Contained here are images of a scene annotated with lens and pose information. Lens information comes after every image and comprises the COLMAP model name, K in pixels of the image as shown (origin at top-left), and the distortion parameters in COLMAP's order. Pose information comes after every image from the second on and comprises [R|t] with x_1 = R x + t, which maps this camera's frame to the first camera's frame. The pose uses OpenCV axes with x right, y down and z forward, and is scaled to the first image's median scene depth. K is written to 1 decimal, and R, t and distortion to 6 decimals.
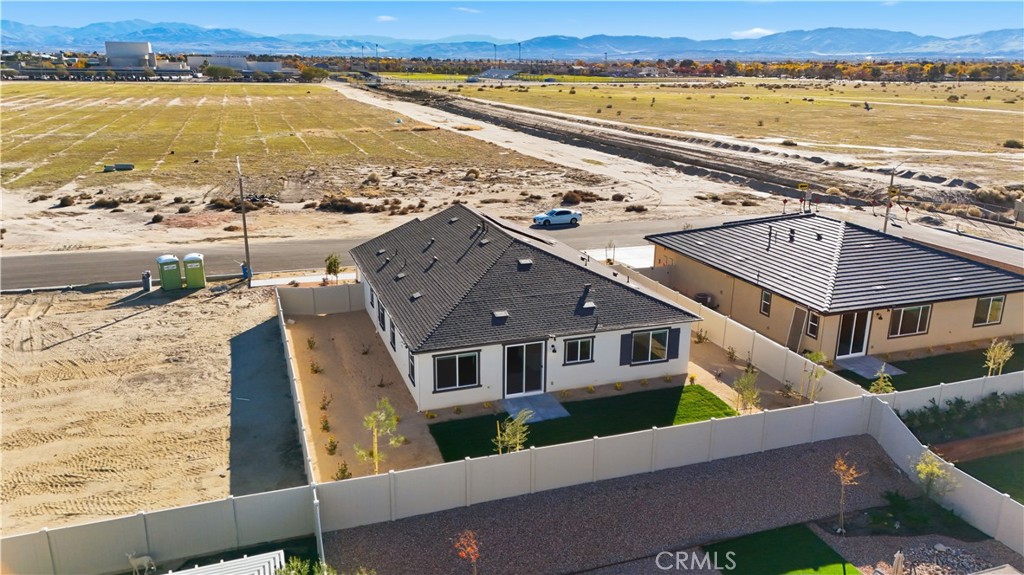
lens RADIAL K [[745.5, 0, 512.0], [0, 745.5, 287.5], [0, 0, 1]] dist [0.098423, -0.116403]
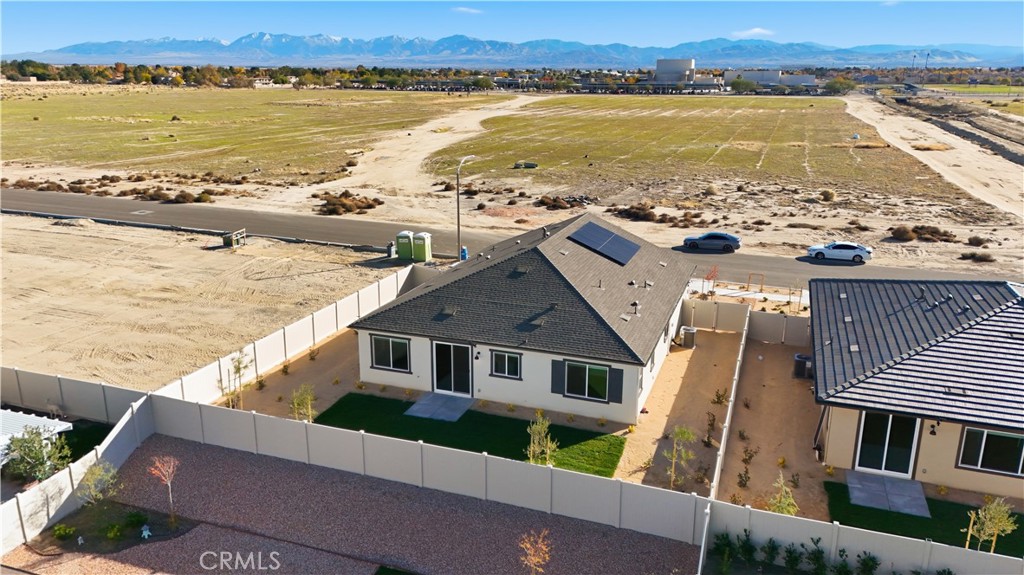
lens RADIAL K [[745.5, 0, 512.0], [0, 745.5, 287.5], [0, 0, 1]] dist [0.098423, -0.116403]
pose [[0.772316, 0.169995, -0.612070, 0.439906], [-0.180182, 0.982578, 0.045543, -0.038729], [0.609149, 0.075110, 0.789491, 0.153469]]
